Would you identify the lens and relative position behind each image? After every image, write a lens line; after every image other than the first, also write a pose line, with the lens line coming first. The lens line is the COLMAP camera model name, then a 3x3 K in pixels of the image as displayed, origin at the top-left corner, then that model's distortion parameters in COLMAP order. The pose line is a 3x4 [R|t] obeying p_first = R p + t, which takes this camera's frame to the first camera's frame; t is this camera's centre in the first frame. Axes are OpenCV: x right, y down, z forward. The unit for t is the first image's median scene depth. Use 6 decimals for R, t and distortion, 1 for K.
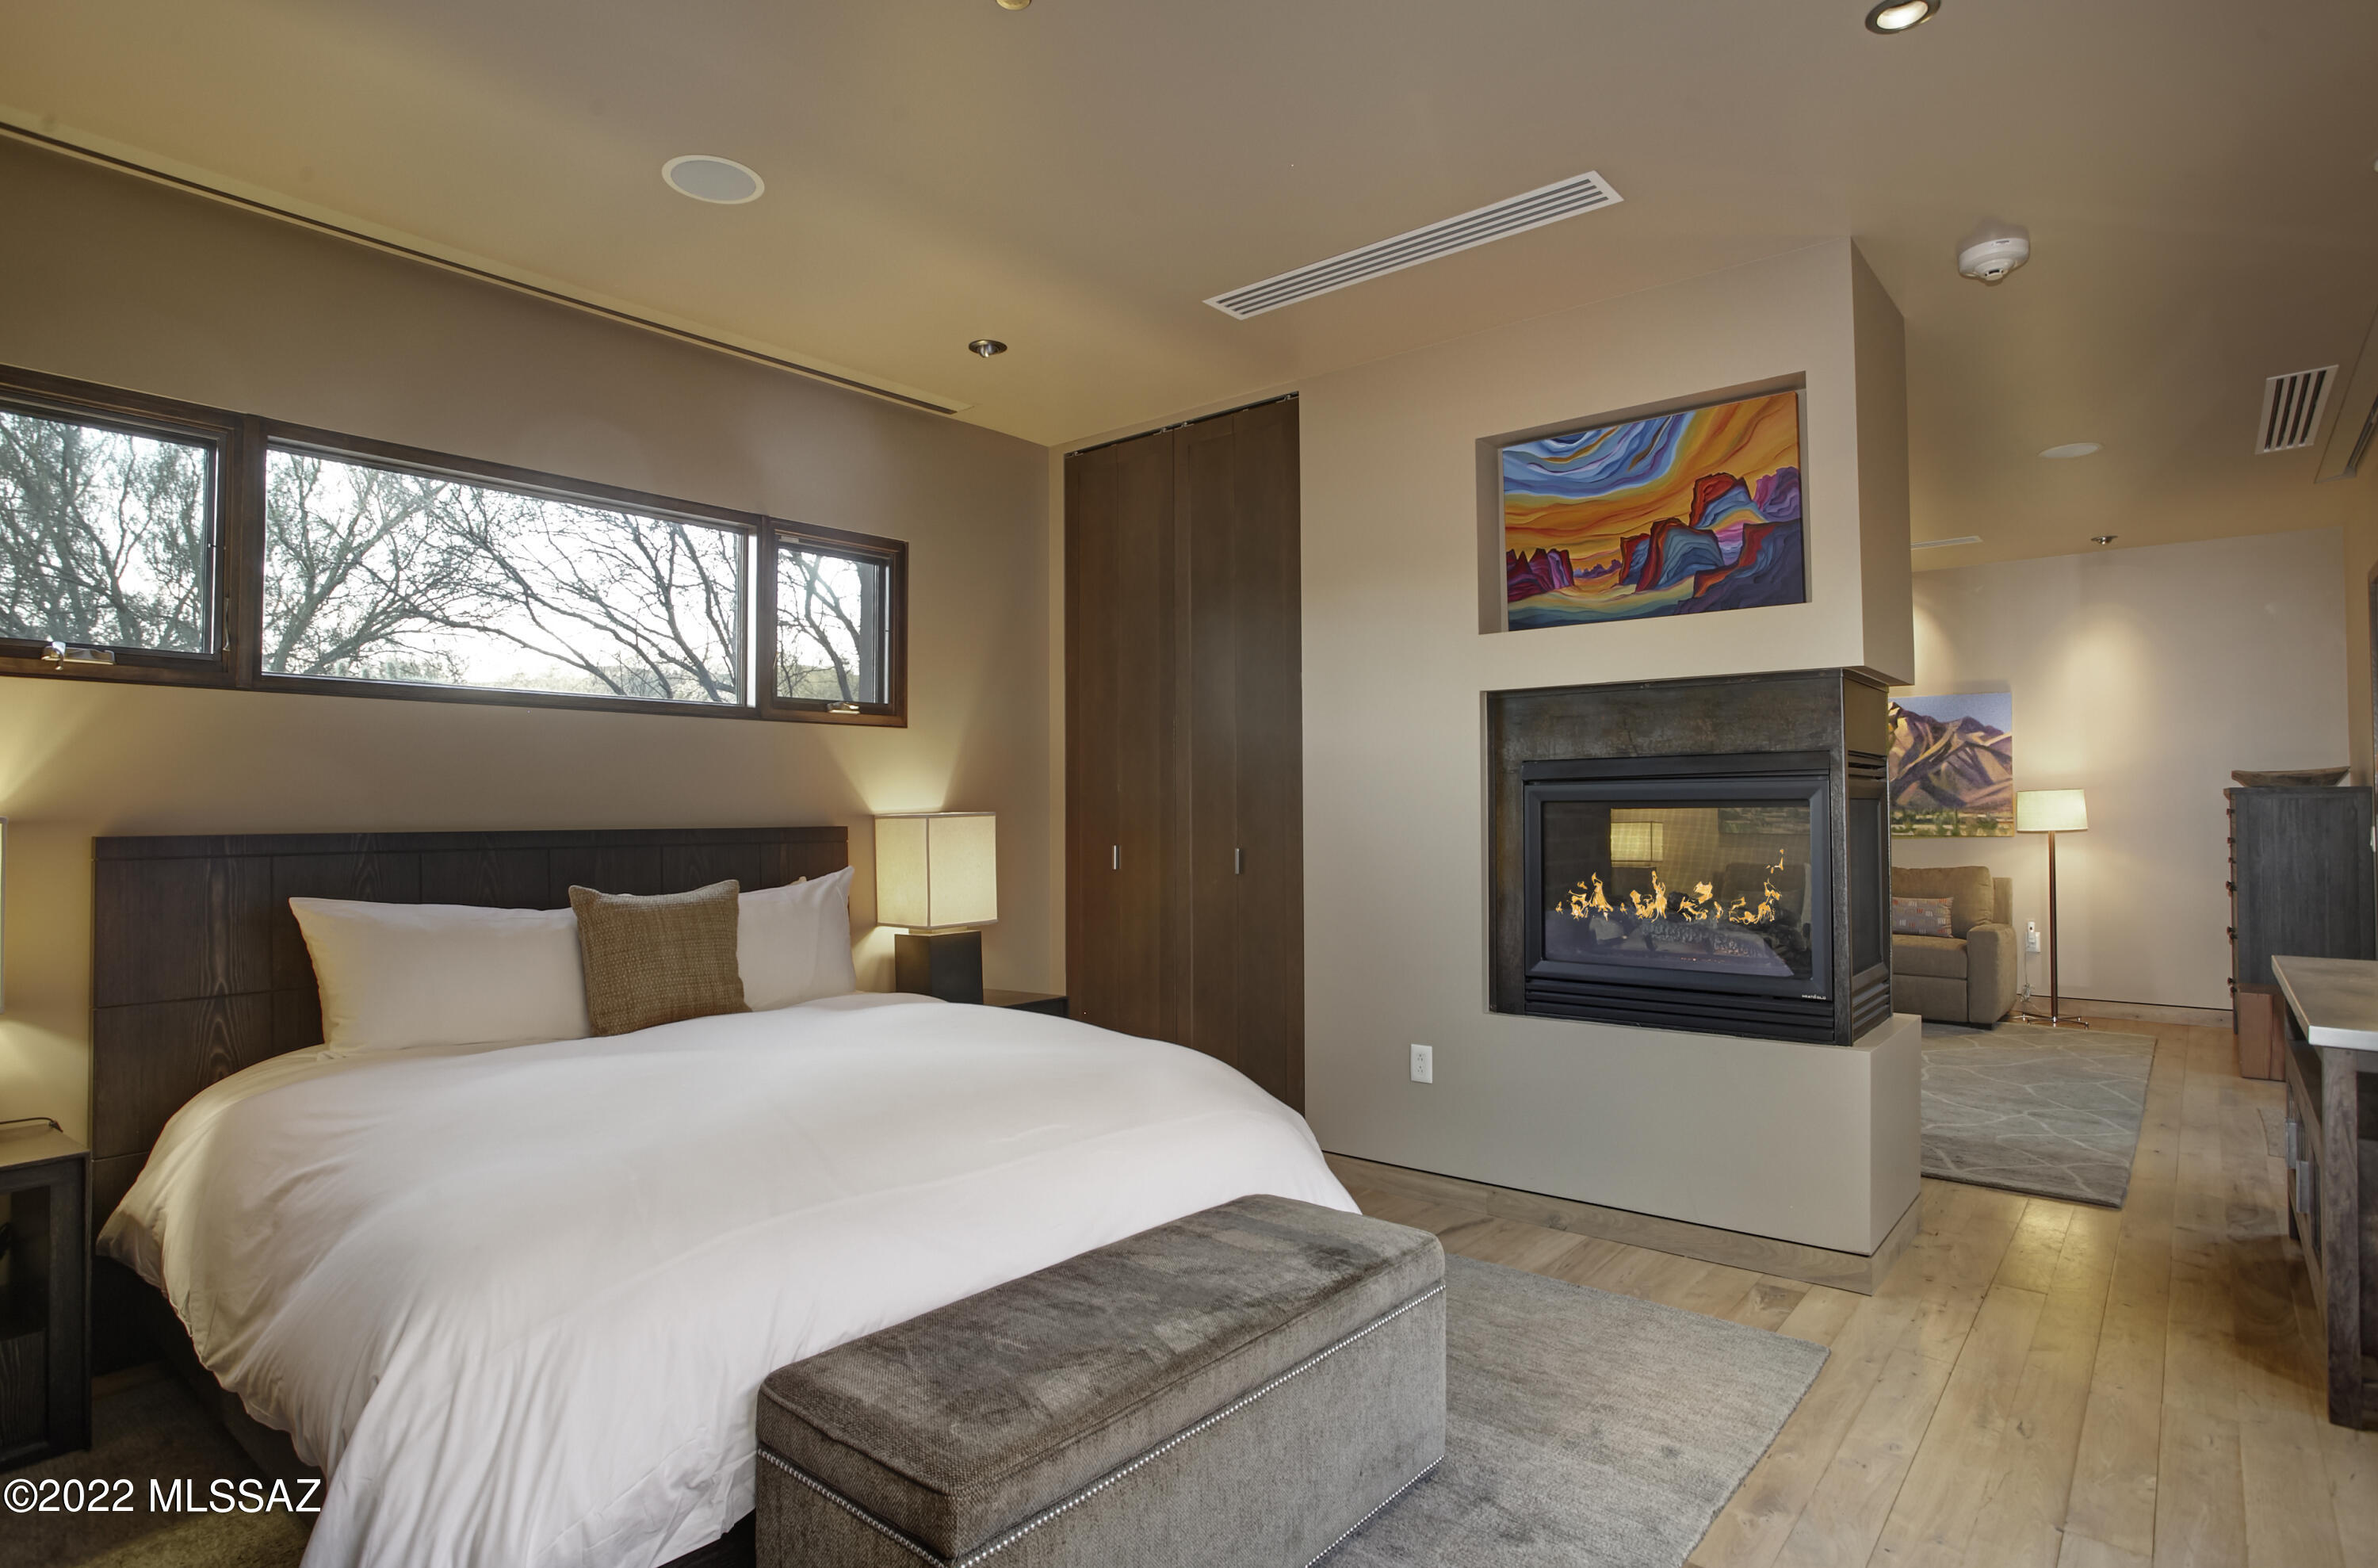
lens RADIAL K [[1244.2, 0, 1201.7], [0, 1244.2, 783.0], [0, 0, 1]] dist [-0.042416, 0.012005]
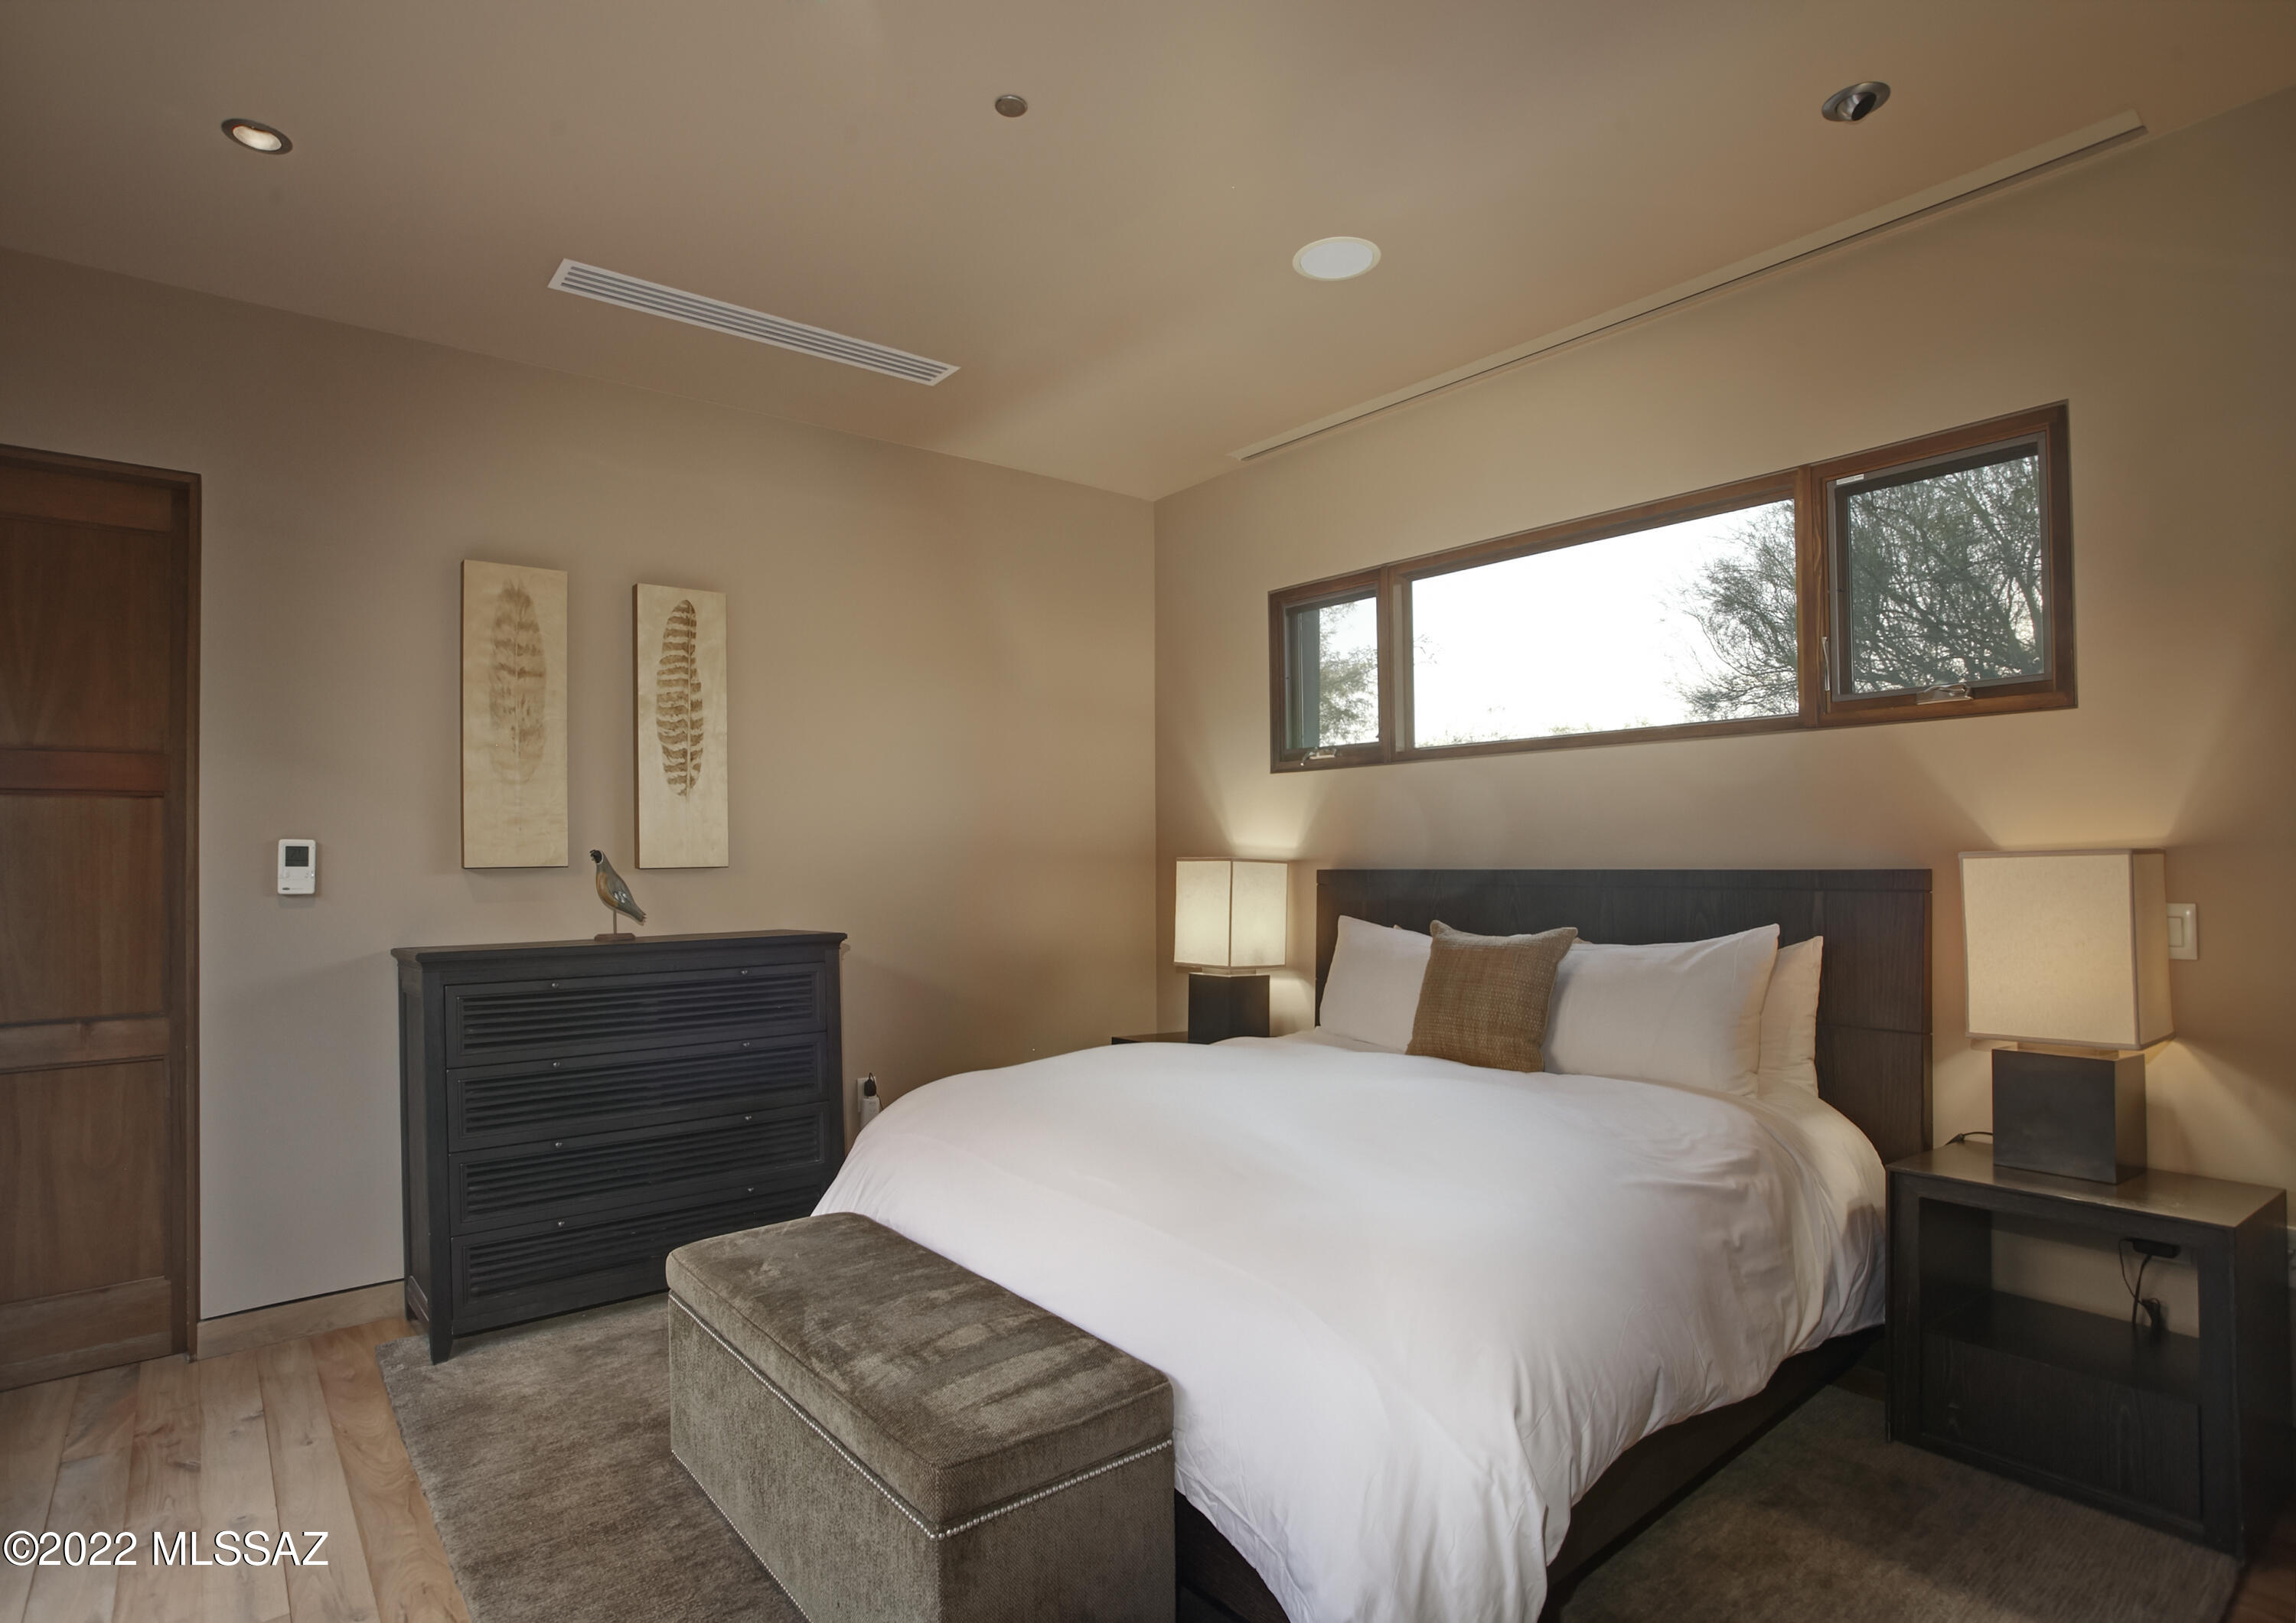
lens RADIAL K [[1266.6, 0, 1107.5], [0, 1266.6, 858.8], [0, 0, 1]] dist [0.001281, 0.001874]
pose [[-0.196629, -0.004779, -0.980466, 0.516156], [0.026672, 0.999592, -0.010221, 0.026014], [0.980115, -0.028161, -0.196421, 0.737961]]
